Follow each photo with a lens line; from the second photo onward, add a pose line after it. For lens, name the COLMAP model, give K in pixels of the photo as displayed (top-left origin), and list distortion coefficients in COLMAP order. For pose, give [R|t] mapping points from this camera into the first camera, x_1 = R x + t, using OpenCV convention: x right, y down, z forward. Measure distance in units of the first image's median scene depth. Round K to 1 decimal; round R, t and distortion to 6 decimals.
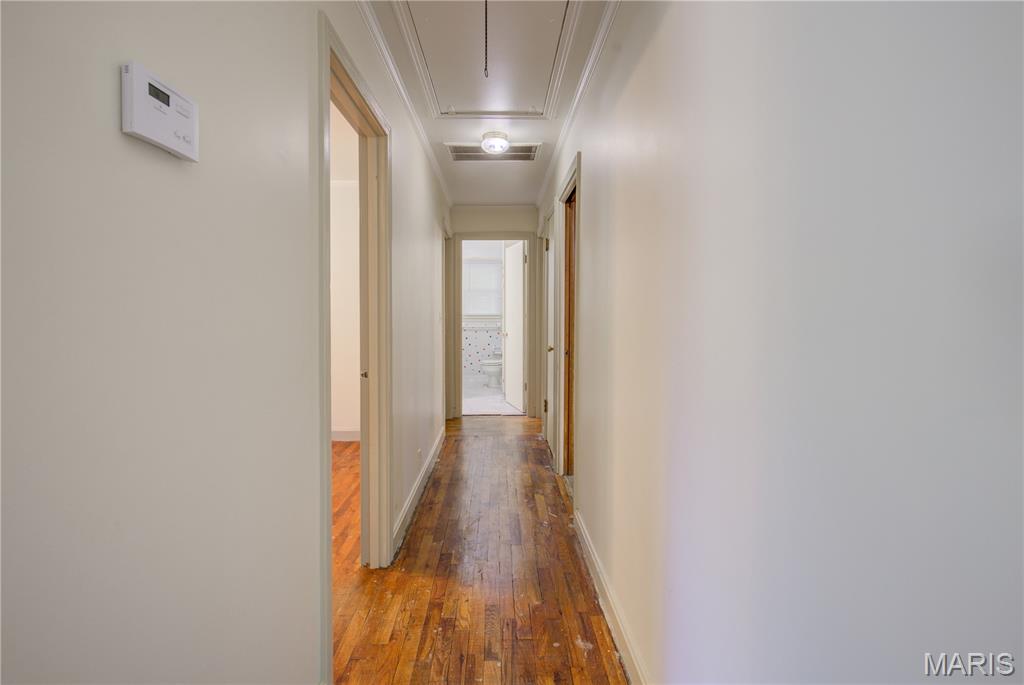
lens RADIAL K [[478.0, 0, 516.0], [0, 478.0, 324.2], [0, 0, 1]] dist [-0.002349, 0.000036]
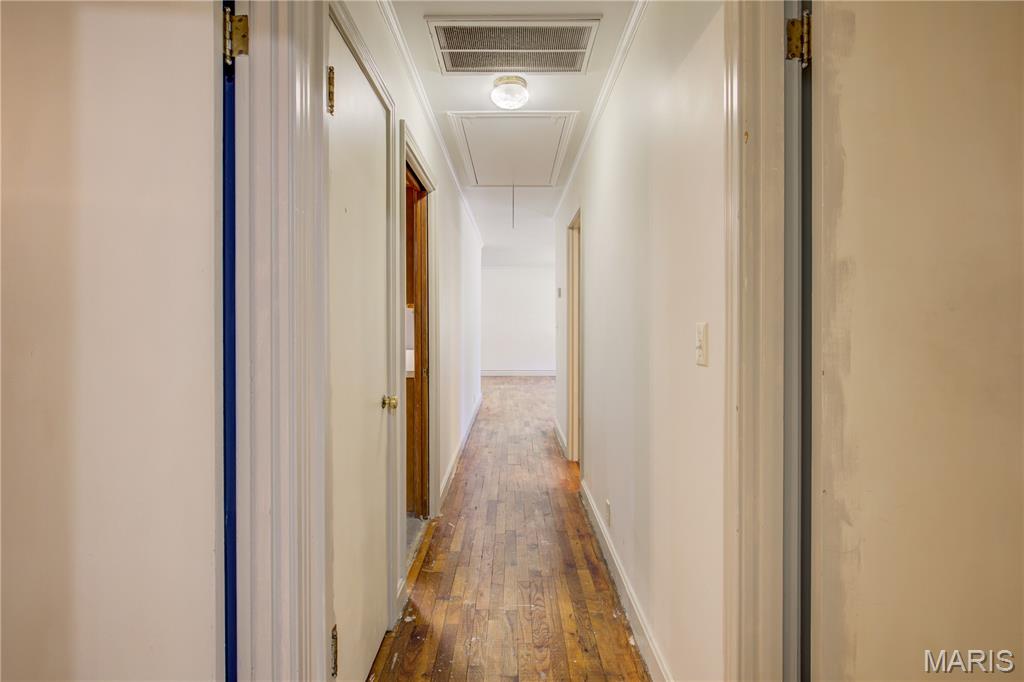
lens RADIAL K [[478.0, 0, 516.0], [0, 478.0, 322.7], [0, 0, 1]] dist [-0.002349, 0.000036]
pose [[-0.999570, 0.000763, 0.029317, -0.075204], [0.001495, 0.999688, 0.024931, -0.040624], [-0.029289, 0.024964, -0.999259, 1.714154]]
